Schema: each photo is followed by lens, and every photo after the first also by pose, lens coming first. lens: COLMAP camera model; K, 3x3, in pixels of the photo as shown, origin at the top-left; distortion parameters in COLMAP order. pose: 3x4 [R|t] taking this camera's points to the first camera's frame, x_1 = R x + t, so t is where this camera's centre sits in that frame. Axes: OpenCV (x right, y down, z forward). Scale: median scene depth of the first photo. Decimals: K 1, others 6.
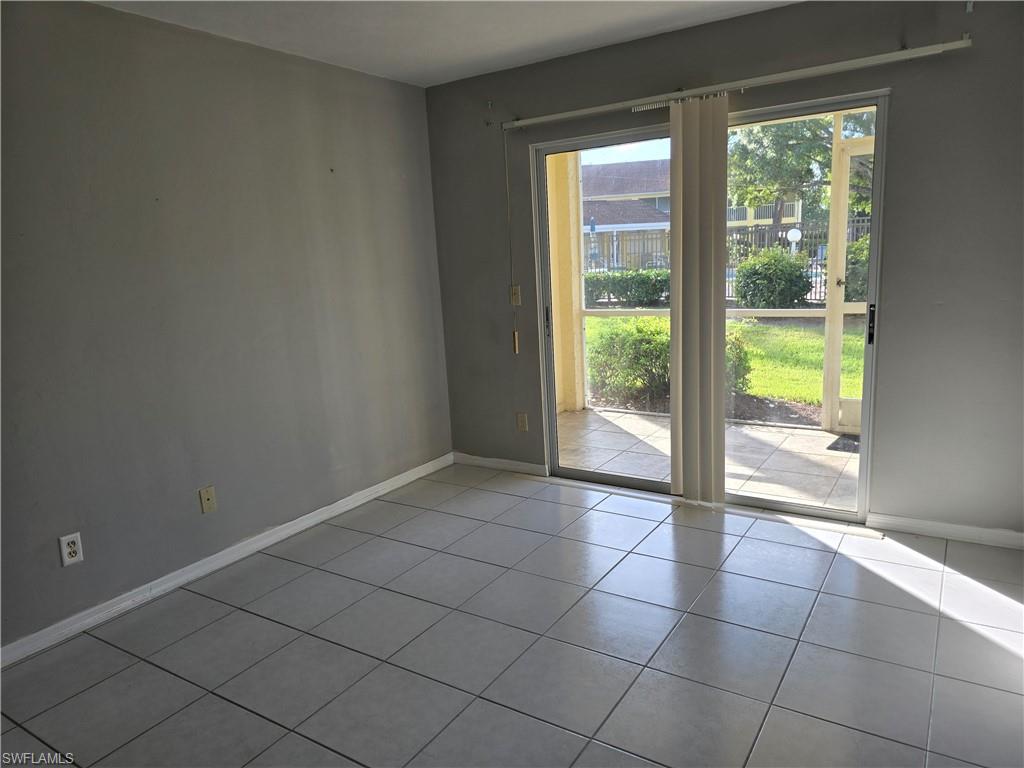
lens RADIAL K [[703.3, 0, 506.5], [0, 703.3, 399.6], [0, 0, 1]] dist [0.066750, -0.069395]
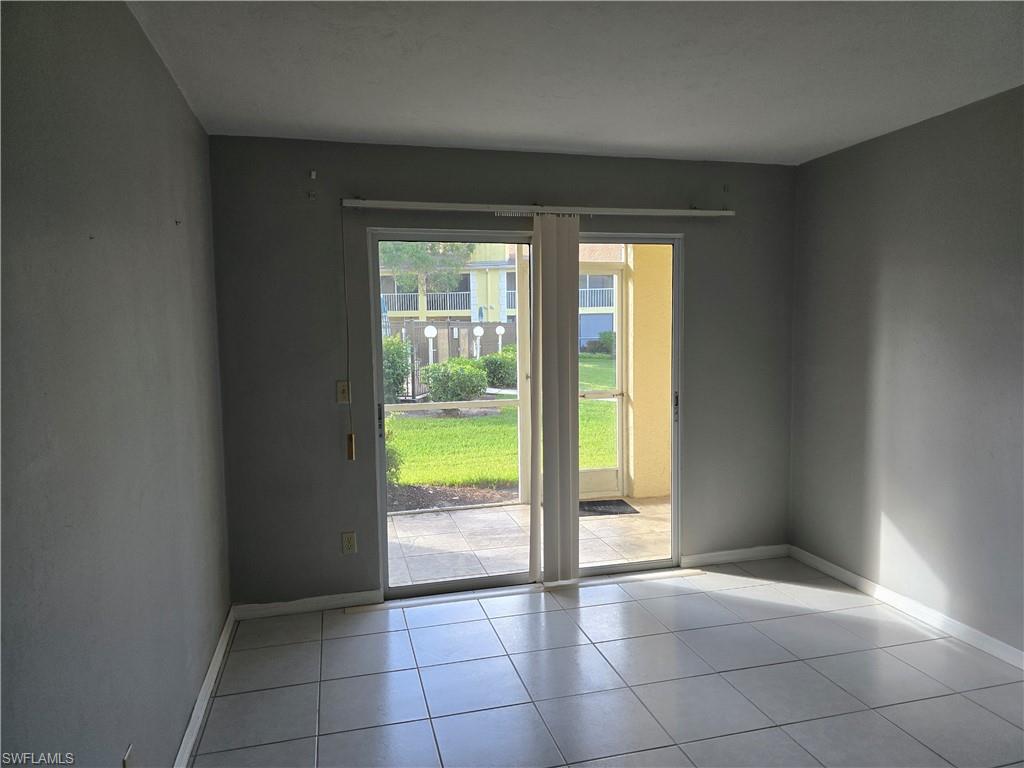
lens RADIAL K [[690.7, 0, 535.6], [0, 690.7, 386.5], [0, 0, 1]] dist [0.070636, -0.067036]
pose [[0.657257, -0.022097, 0.753342, -0.491887], [0.137048, 0.986409, -0.090635, -0.051128], [-0.741101, 0.162814, 0.651353, 0.296761]]
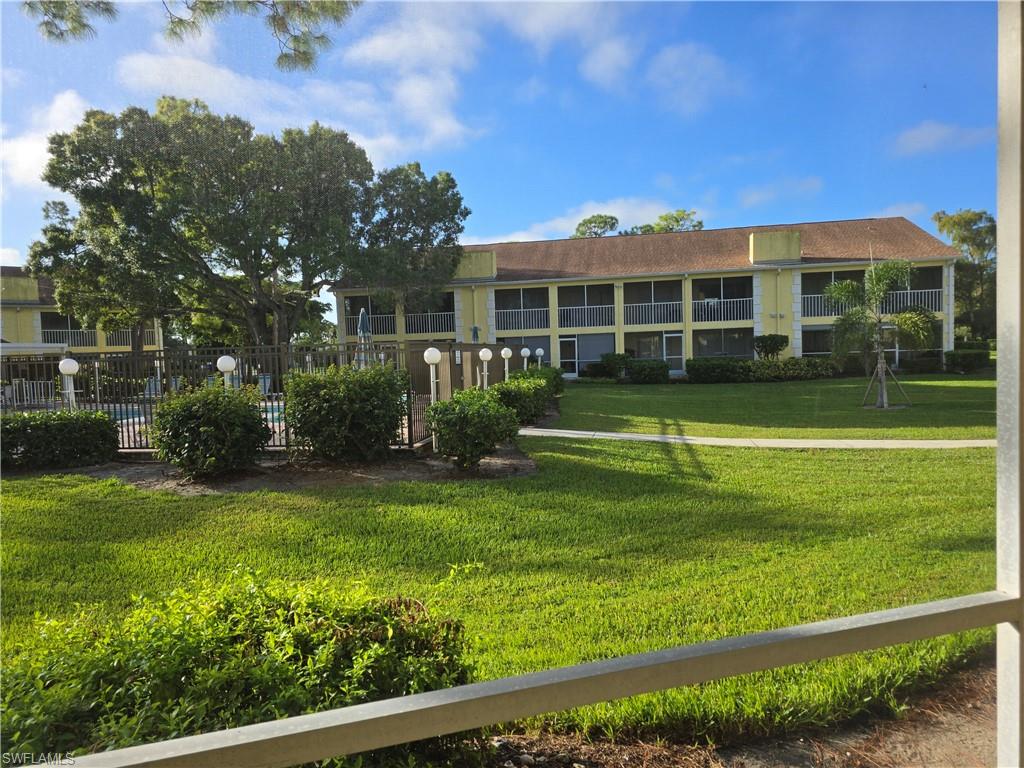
lens RADIAL K [[690.7, 0, 535.6], [0, 690.7, 386.5], [0, 0, 1]] dist [0.070636, -0.067036]
pose [[0.624515, -0.010106, 0.780948, 0.126879], [0.163400, 0.979478, -0.117995, -0.270264], [-0.763729, 0.201297, 0.613350, 1.222644]]
